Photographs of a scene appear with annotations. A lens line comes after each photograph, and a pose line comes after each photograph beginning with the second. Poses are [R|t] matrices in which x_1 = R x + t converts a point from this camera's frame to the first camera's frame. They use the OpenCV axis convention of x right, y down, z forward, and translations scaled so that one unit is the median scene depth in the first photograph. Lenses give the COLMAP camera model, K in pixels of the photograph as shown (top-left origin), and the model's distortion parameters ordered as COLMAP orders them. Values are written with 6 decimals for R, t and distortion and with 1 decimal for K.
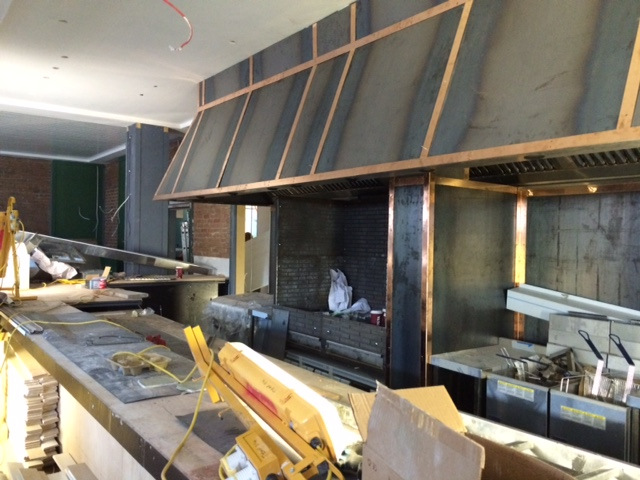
lens RADIAL K [[541.6, 0, 320.0], [0, 541.6, 240.0], [0, 0, 1]] dist [0.046509, -0.009579]
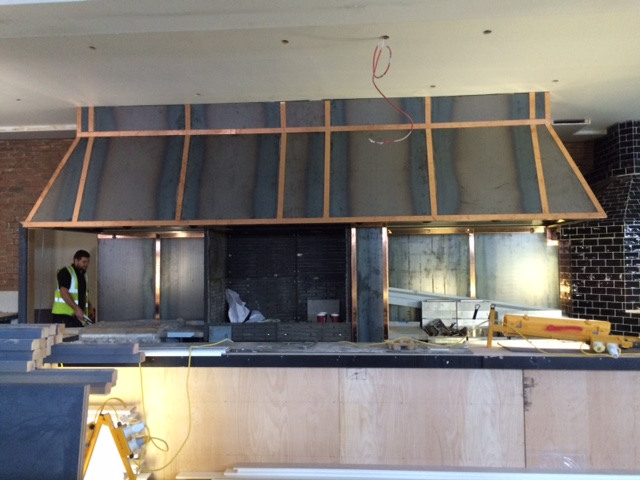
lens RADIAL K [[541.6, 0, 320.0], [0, 541.6, 240.0], [0, 0, 1]] dist [0.046509, -0.009579]
pose [[0.660001, 0.002727, 0.751259, -0.998613], [0.025971, 0.999313, -0.026443, -0.024032], [-0.750815, 0.036963, 0.659477, 0.075810]]
